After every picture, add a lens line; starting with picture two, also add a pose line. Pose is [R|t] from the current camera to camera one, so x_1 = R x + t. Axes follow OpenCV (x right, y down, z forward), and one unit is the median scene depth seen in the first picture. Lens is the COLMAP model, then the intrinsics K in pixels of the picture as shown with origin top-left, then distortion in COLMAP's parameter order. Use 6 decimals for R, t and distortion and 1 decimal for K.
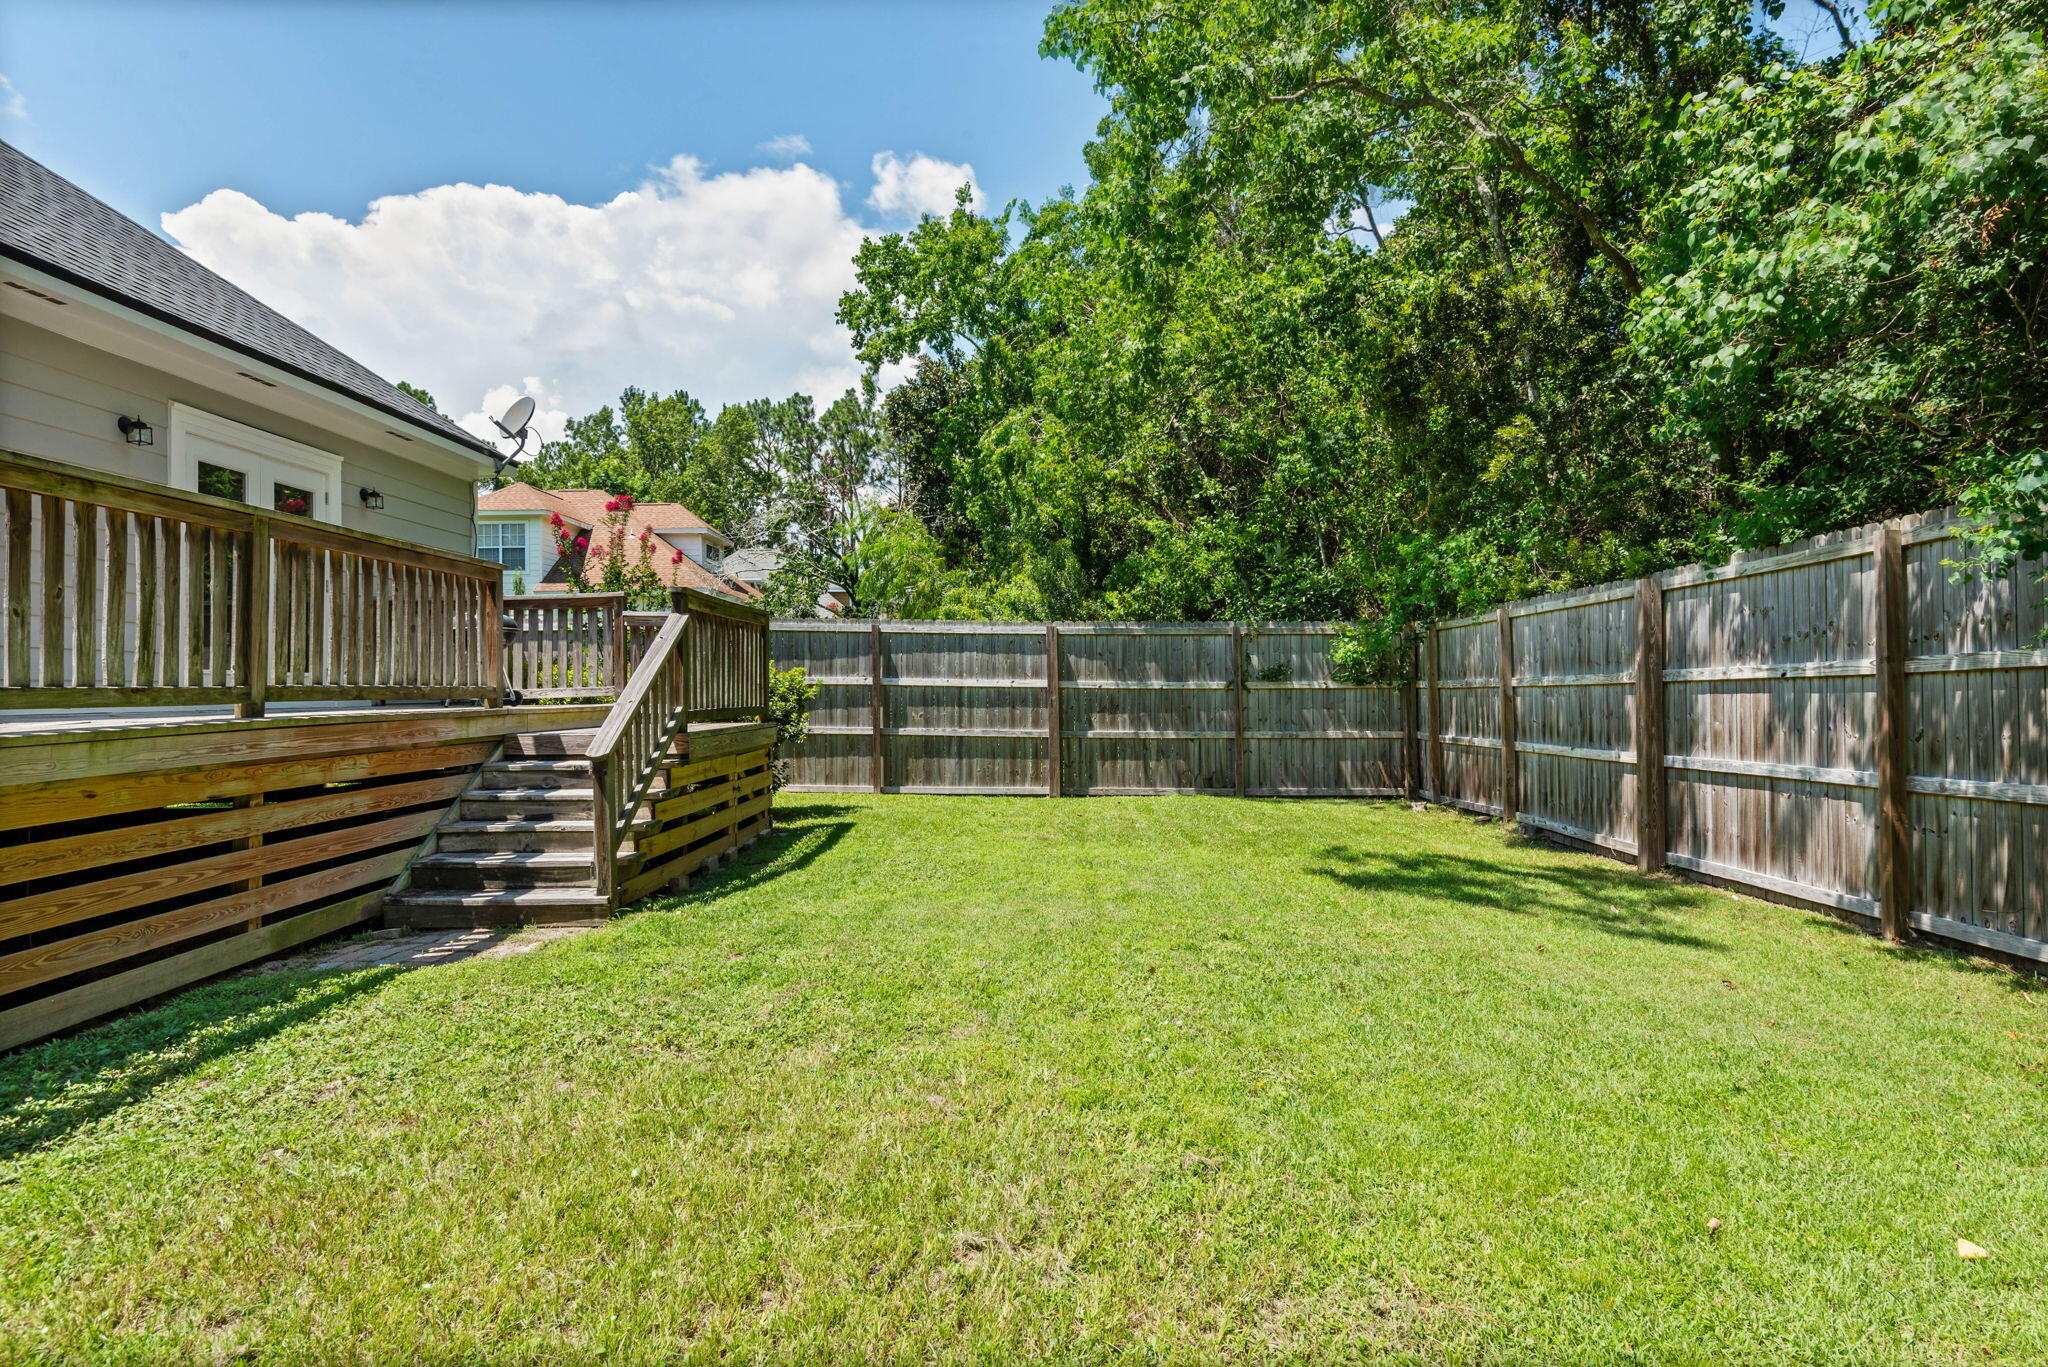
lens RADIAL K [[1016.3, 0, 1023.8], [0, 1016.3, 676.8], [0, 0, 1]] dist [0.011539, -0.008933]
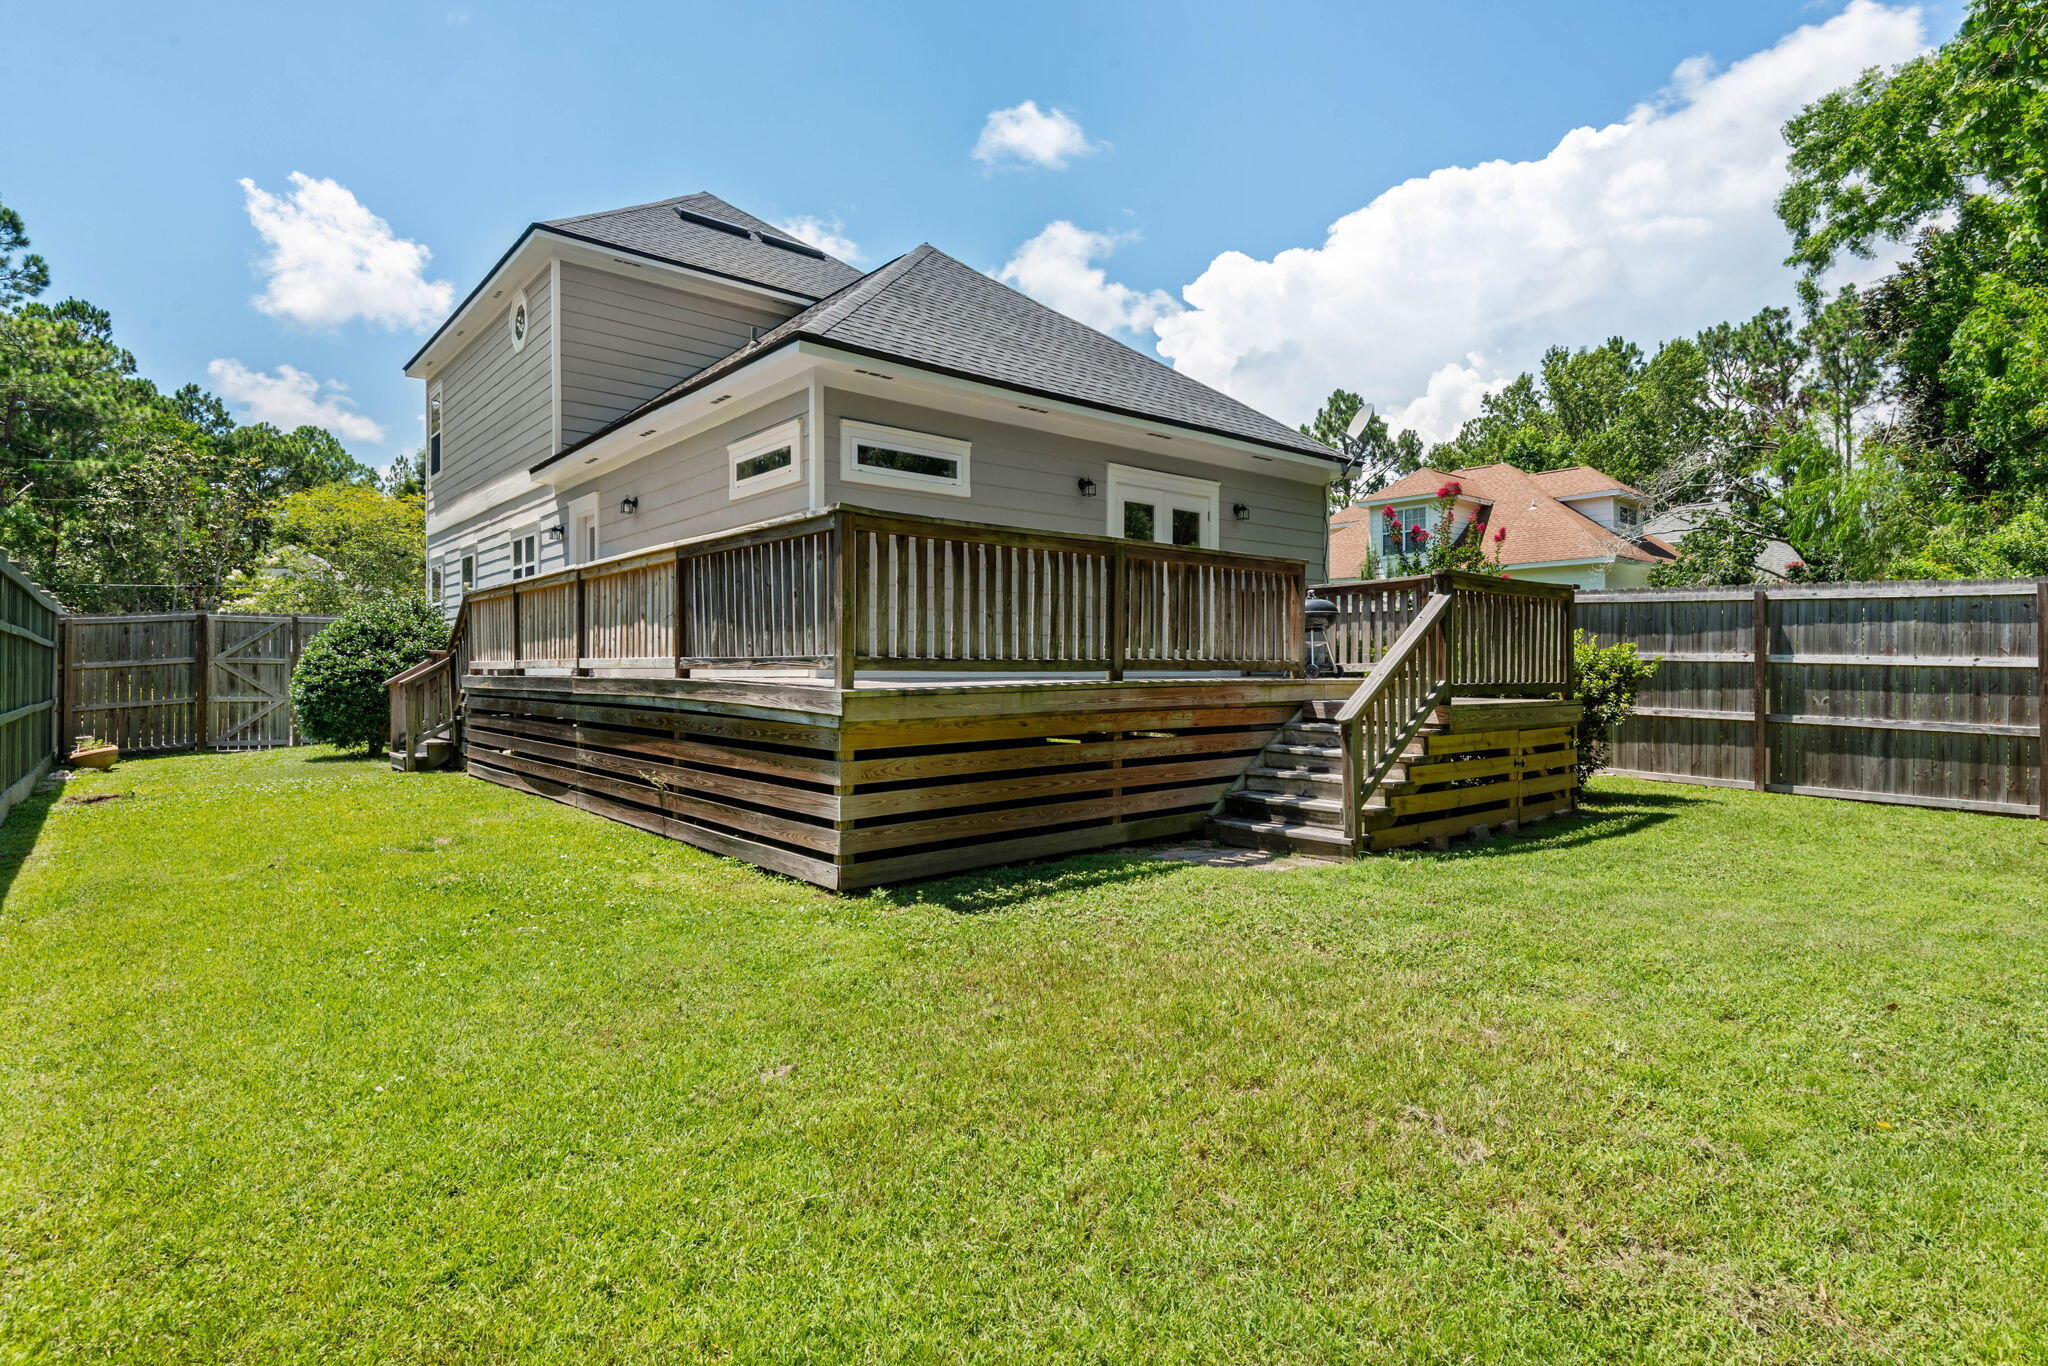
lens RADIAL K [[1031.4, 0, 1023.2], [0, 1031.4, 669.3], [0, 0, 1]] dist [0.018826, -0.000941]
pose [[0.657312, 0.011770, -0.753526, 0.181795], [-0.000218, 0.999881, 0.015427, 0.000460], [0.753618, -0.009976, 0.657237, -0.054191]]
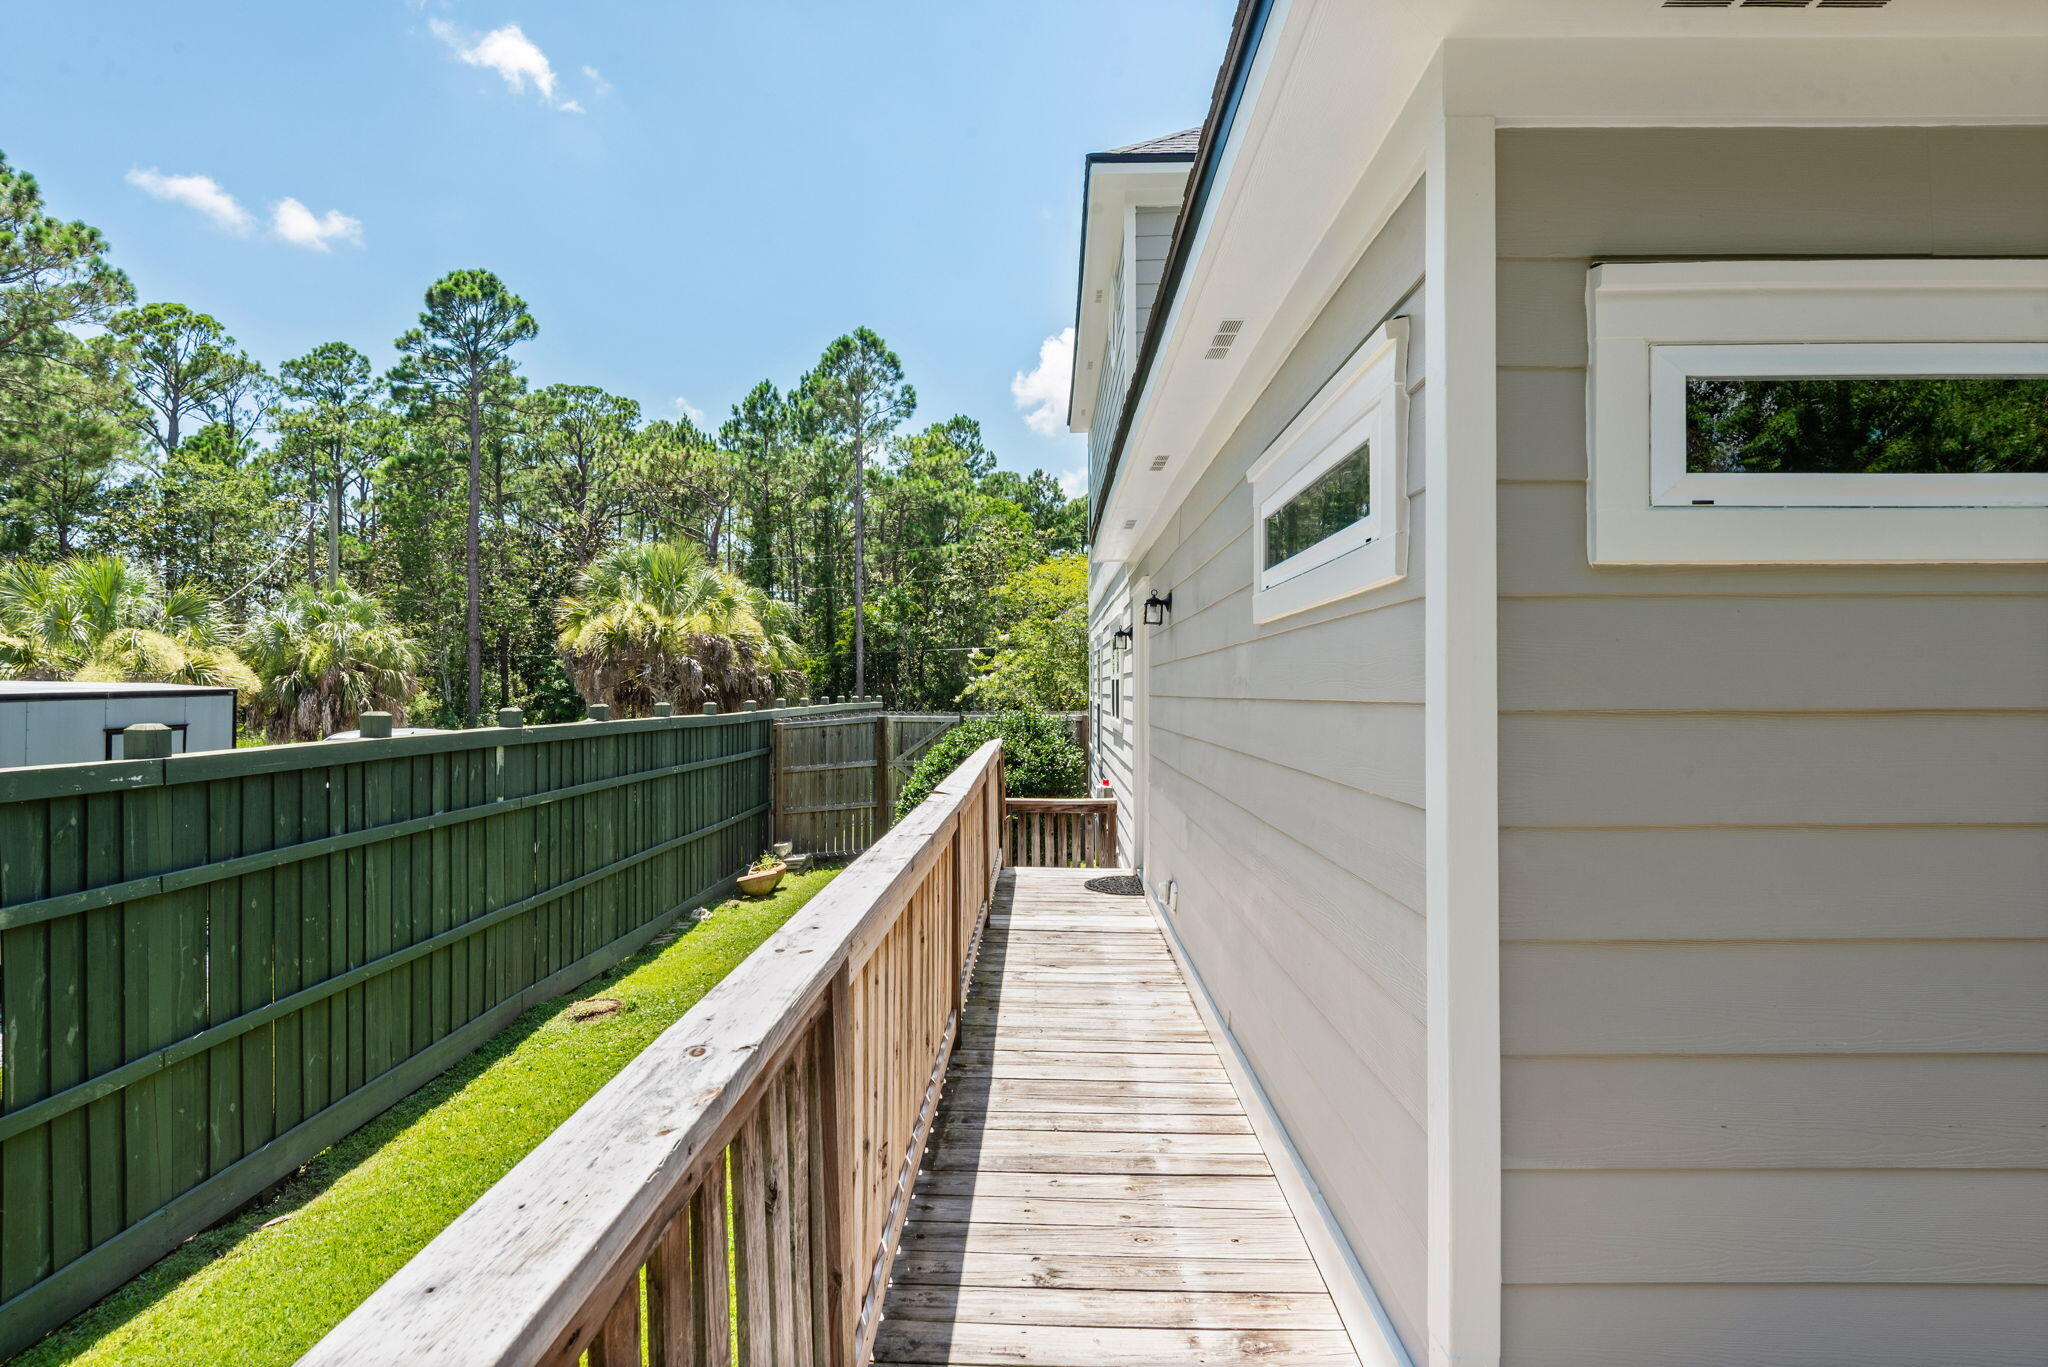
lens RADIAL K [[1044.1, 0, 1012.5], [0, 1044.1, 686.8], [0, 0, 1]] dist [-0.007911, -0.000805]
pose [[-0.016743, 0.008227, -0.999826, -0.552691], [0.007520, 0.999939, 0.008102, -0.161757], [0.999832, -0.007383, -0.016804, 0.405953]]
